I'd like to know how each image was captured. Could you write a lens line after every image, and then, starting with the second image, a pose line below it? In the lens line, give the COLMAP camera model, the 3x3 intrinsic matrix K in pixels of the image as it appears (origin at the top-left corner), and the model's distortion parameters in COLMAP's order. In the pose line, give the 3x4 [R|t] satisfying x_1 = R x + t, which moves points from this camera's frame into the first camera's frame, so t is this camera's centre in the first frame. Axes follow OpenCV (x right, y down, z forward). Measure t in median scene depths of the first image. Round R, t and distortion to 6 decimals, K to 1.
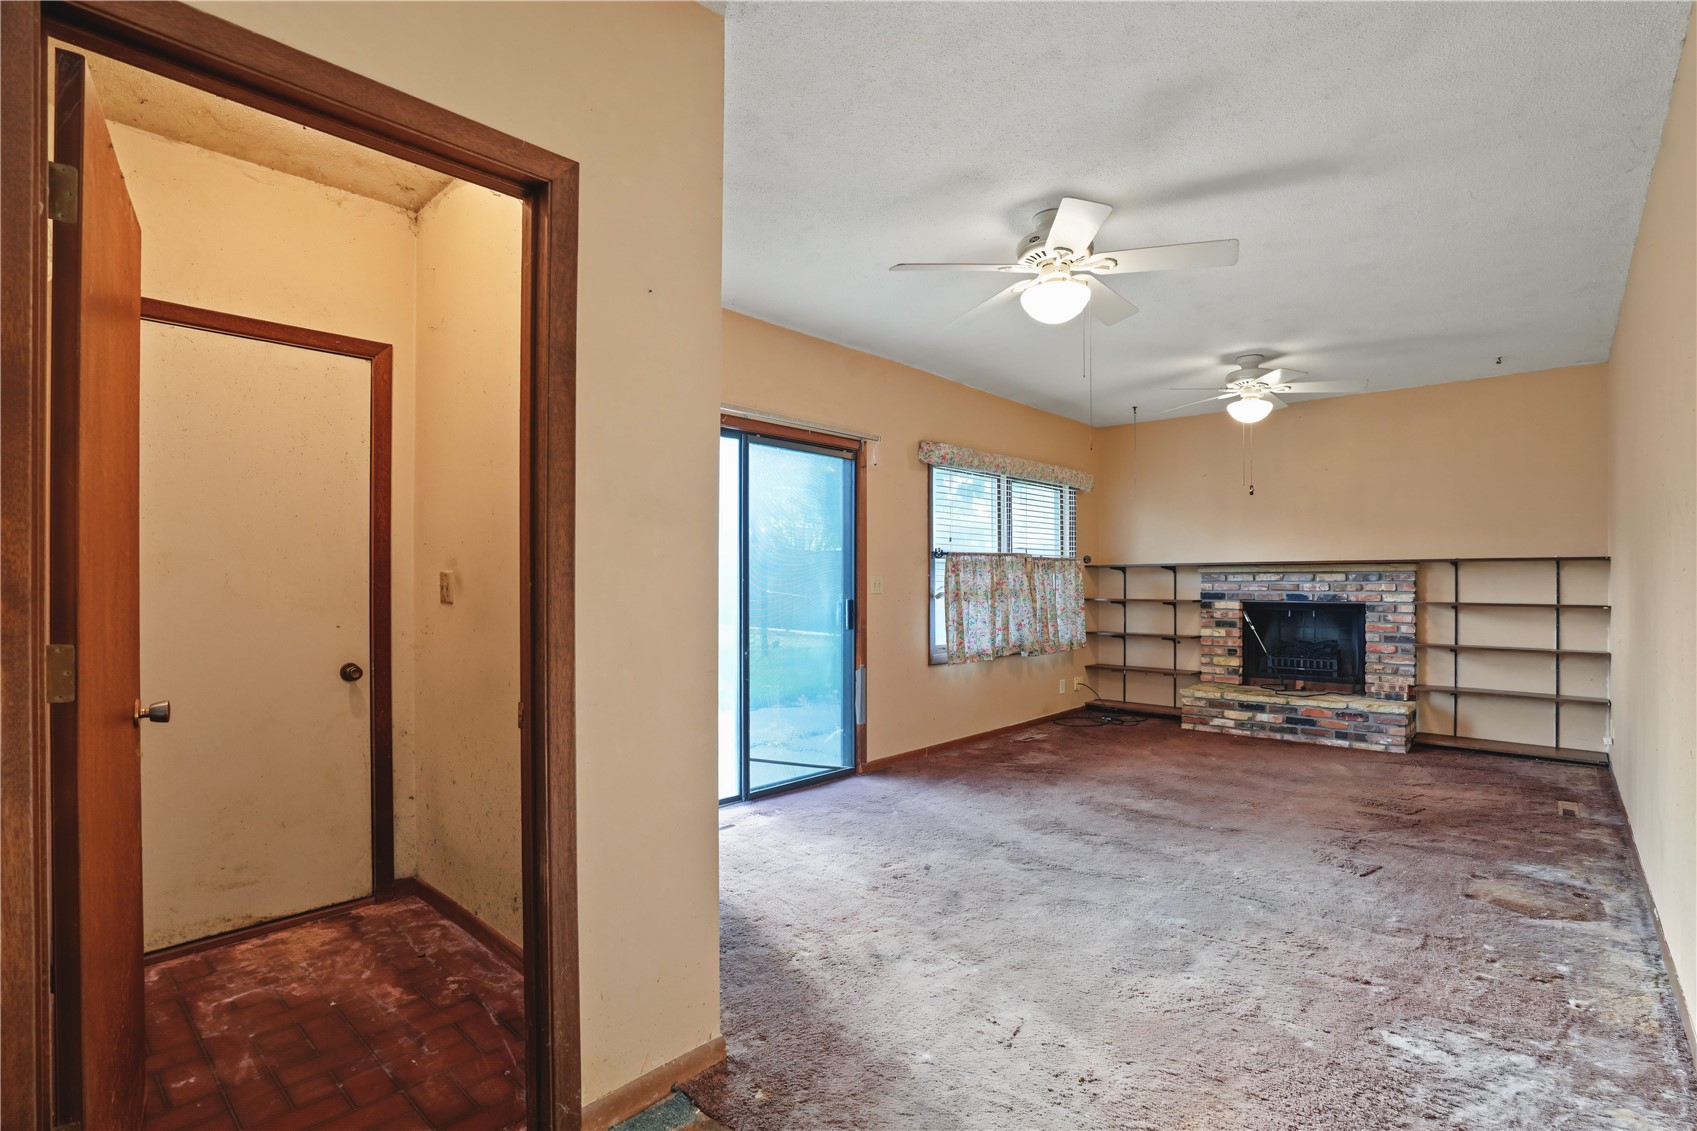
lens RADIAL K [[786.6, 0, 850.1], [0, 786.6, 578.7], [0, 0, 1]] dist [-0.028660, 0.002203]
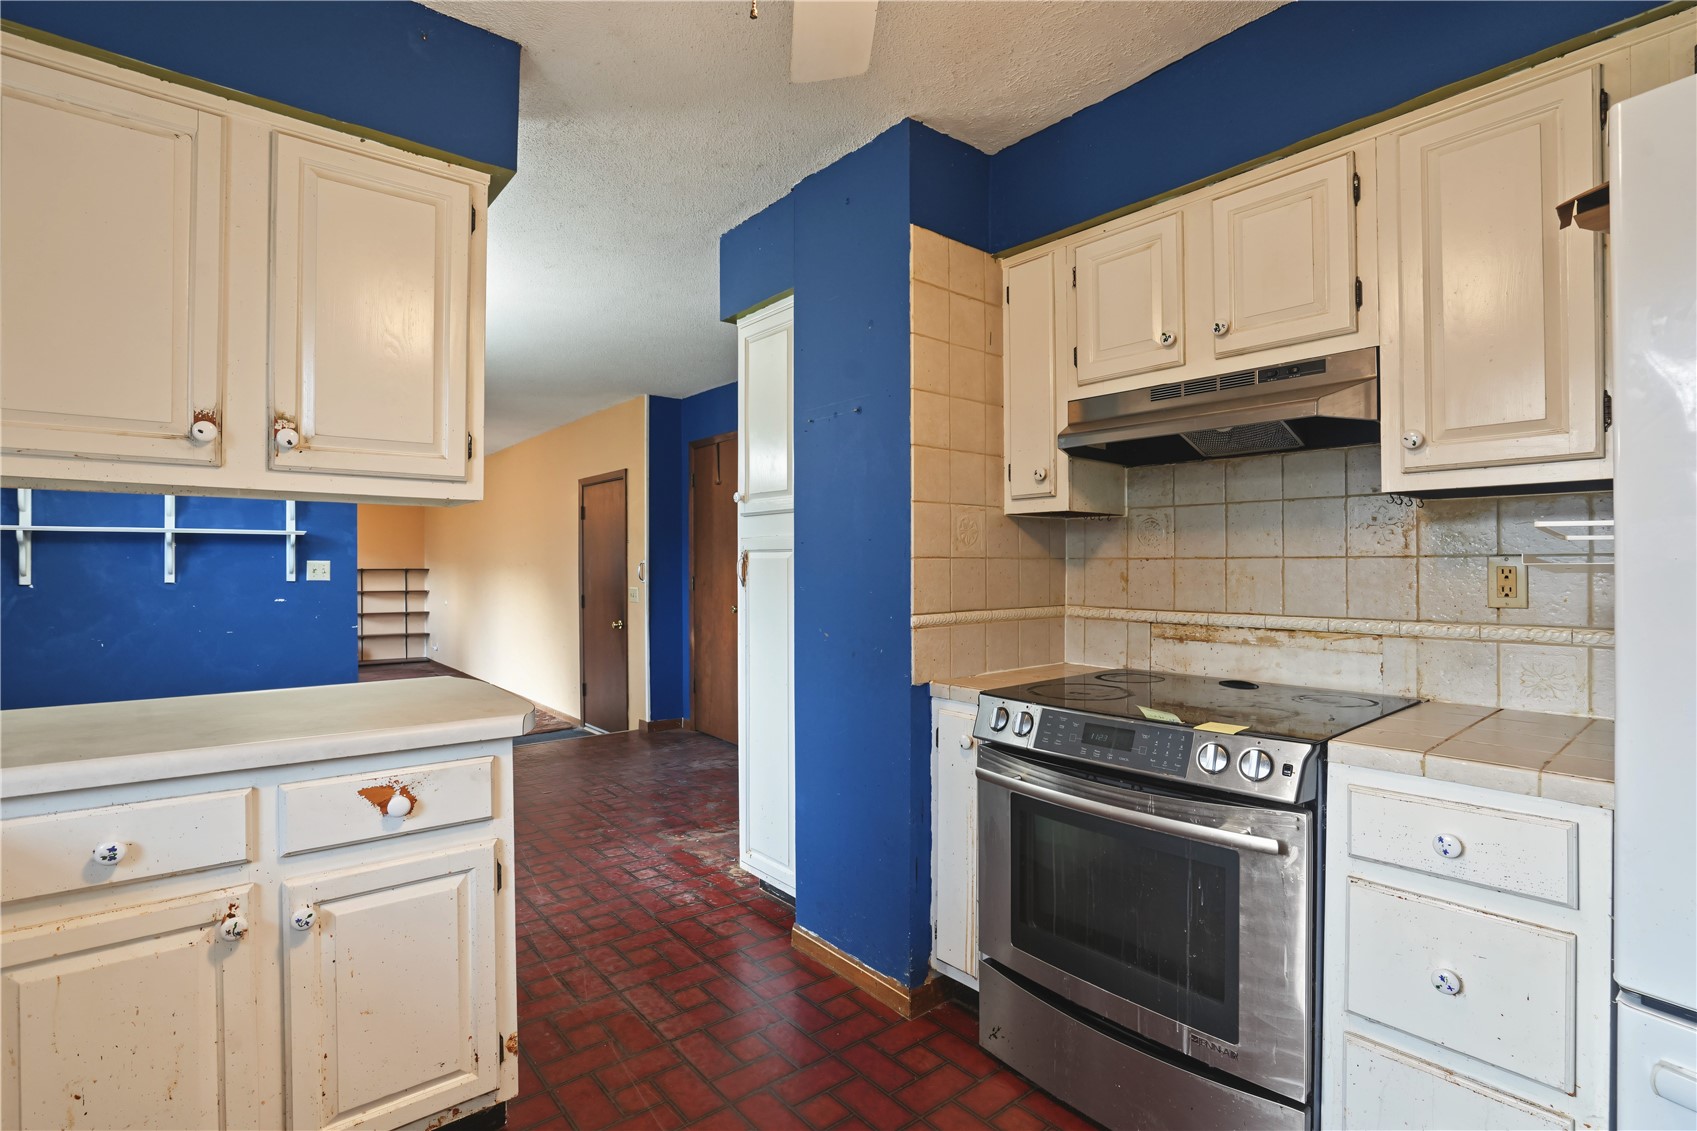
lens RADIAL K [[786.6, 0, 857.3], [0, 786.6, 561.9], [0, 0, 1]] dist [-0.028660, 0.002203]
pose [[0.147668, 0.005562, 0.989021, -0.961940], [0.001354, 0.999982, -0.005826, -0.029836], [-0.989036, 0.002199, 0.147657, -0.517916]]
